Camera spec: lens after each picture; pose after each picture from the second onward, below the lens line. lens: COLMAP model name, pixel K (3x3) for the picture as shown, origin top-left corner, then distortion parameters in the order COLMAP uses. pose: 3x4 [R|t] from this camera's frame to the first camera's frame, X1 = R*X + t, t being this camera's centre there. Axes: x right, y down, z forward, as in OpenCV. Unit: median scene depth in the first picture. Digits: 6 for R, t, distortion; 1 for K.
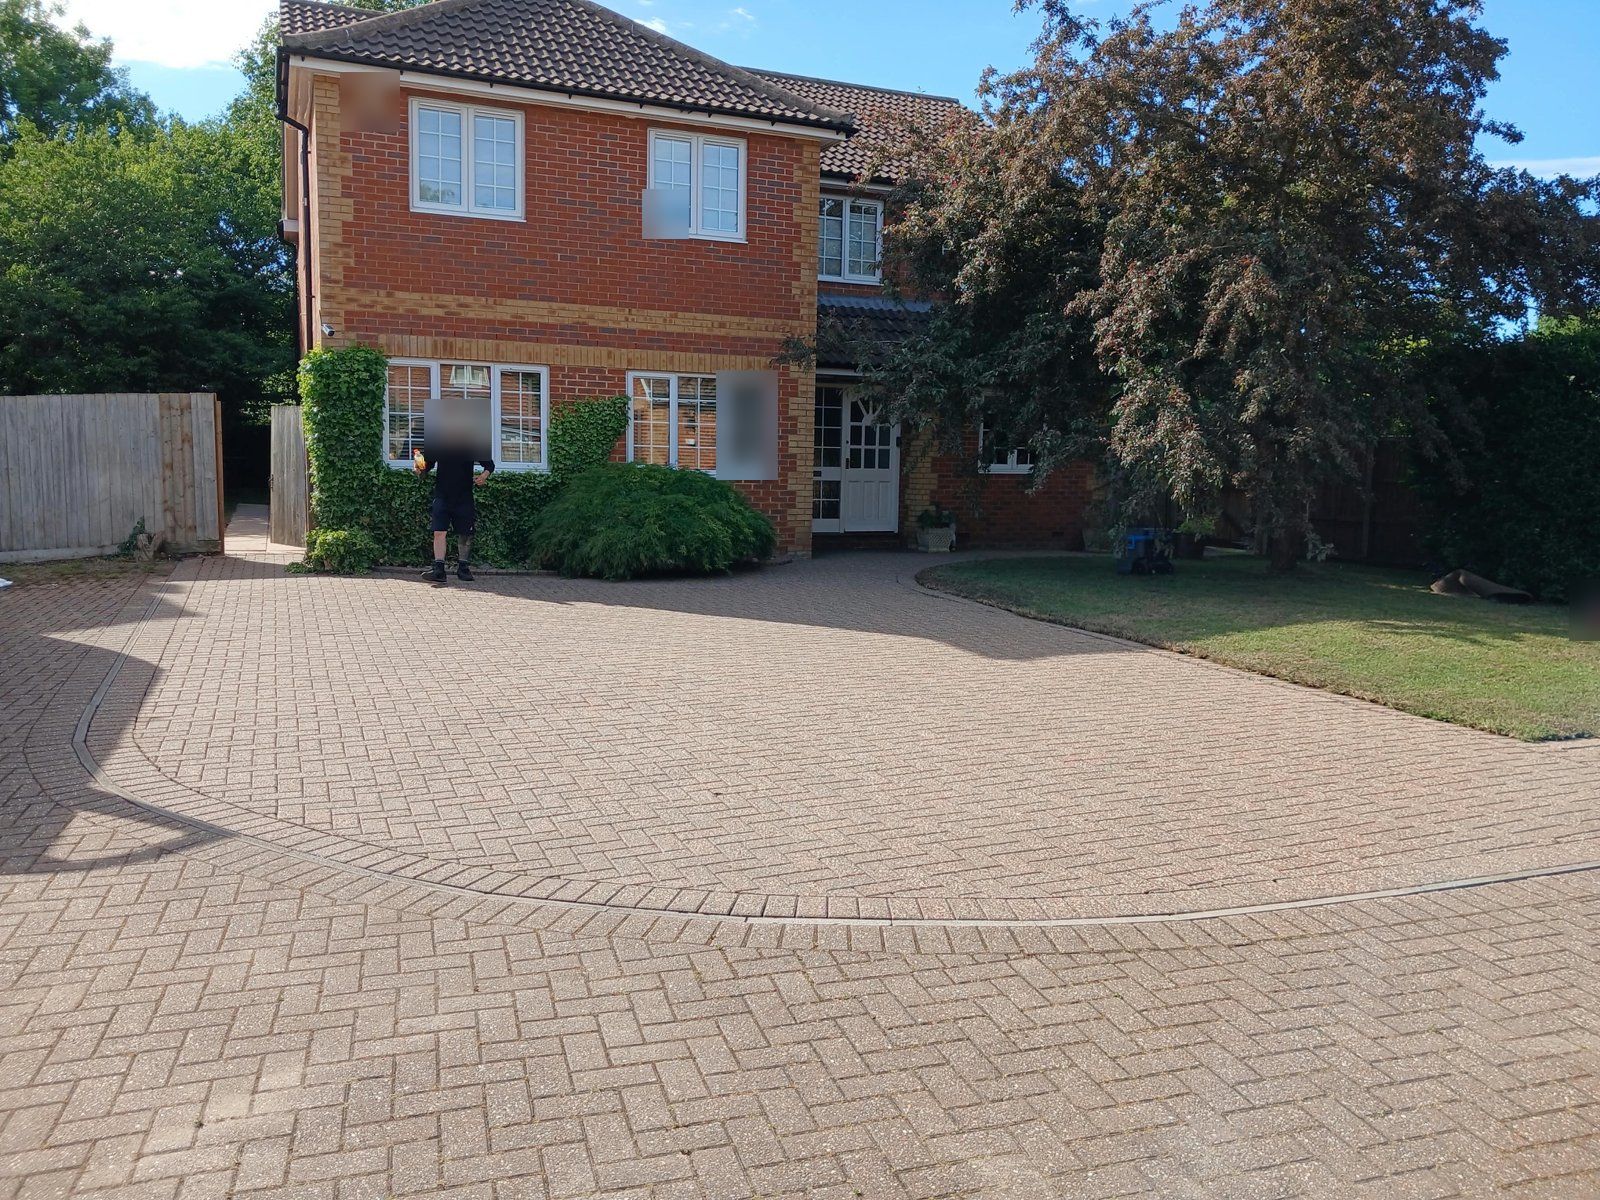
lens RADIAL K [[1089.0, 0, 797.8], [0, 1089.0, 604.2], [0, 0, 1]] dist [0.043354, -0.043509]
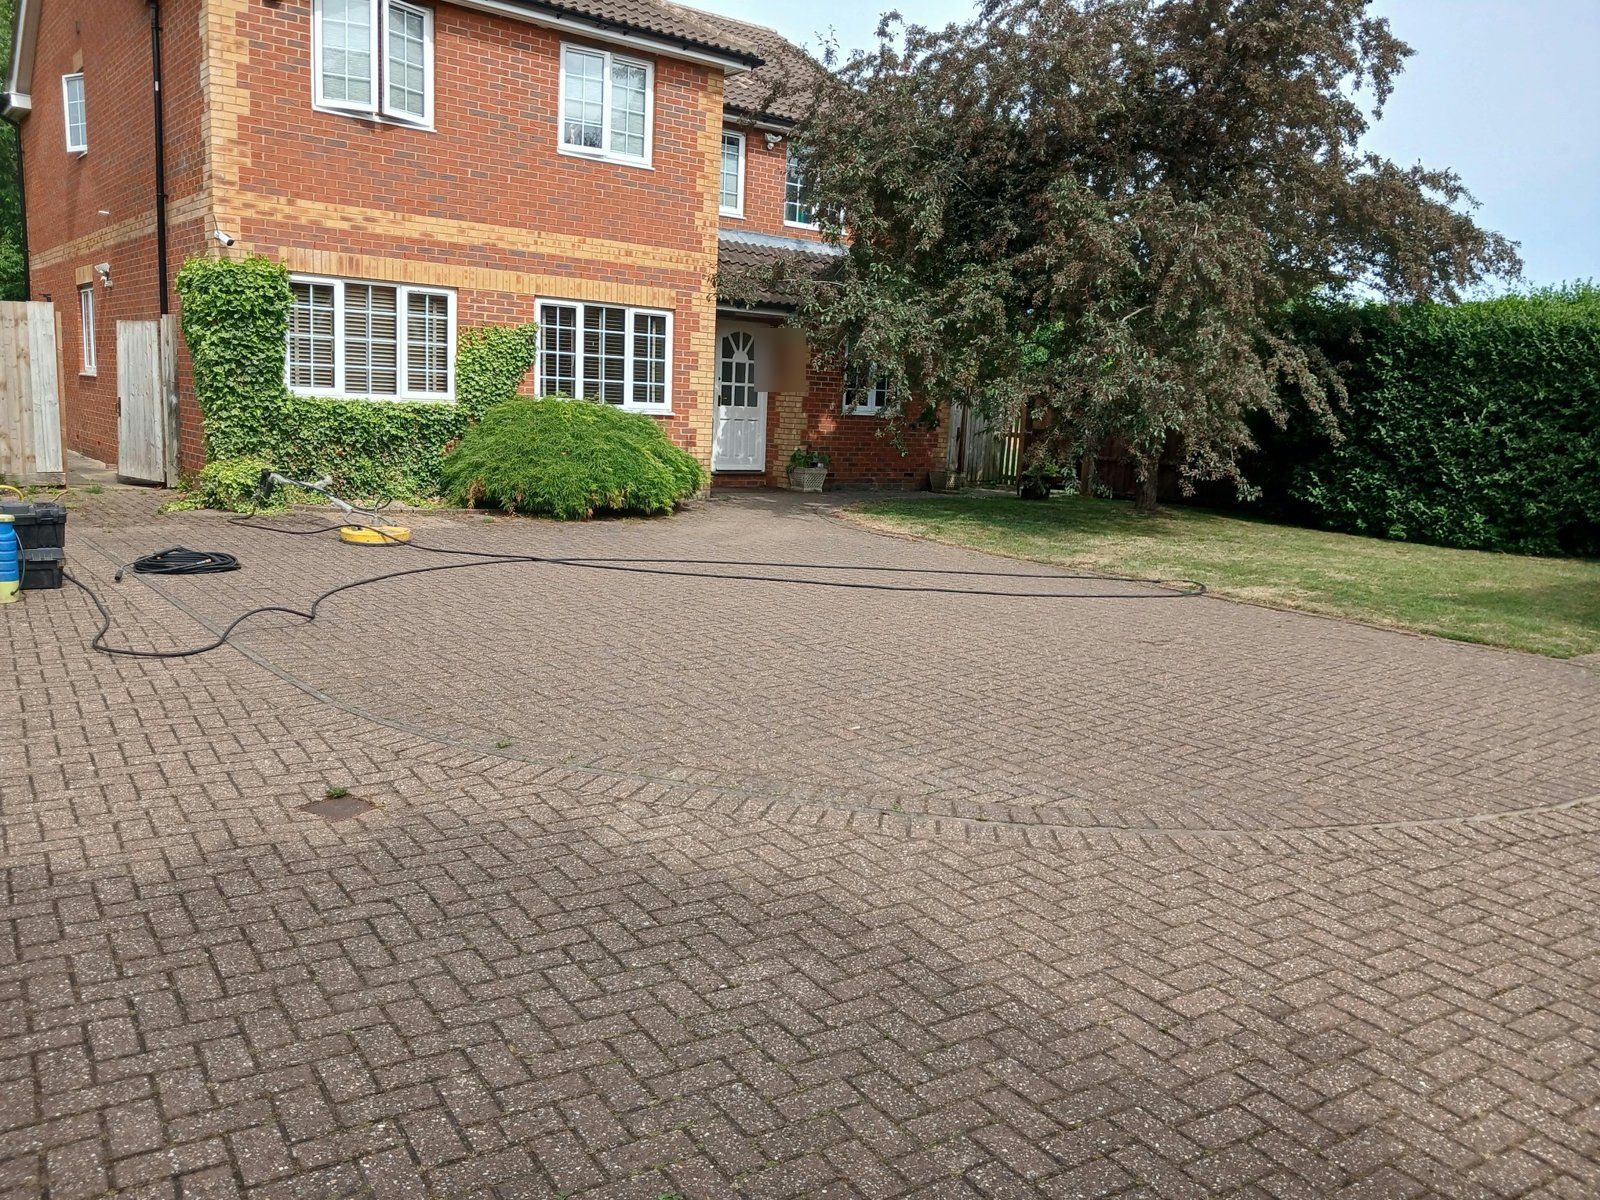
lens RADIAL K [[1138.8, 0, 805.1], [0, 1138.8, 563.0], [0, 0, 1]] dist [-0.032495, 0.098805]
pose [[0.973004, -0.007680, 0.230659, -0.164459], [0.004025, 0.999859, 0.016314, -0.001320], [-0.230752, -0.014945, 0.972898, -0.003689]]
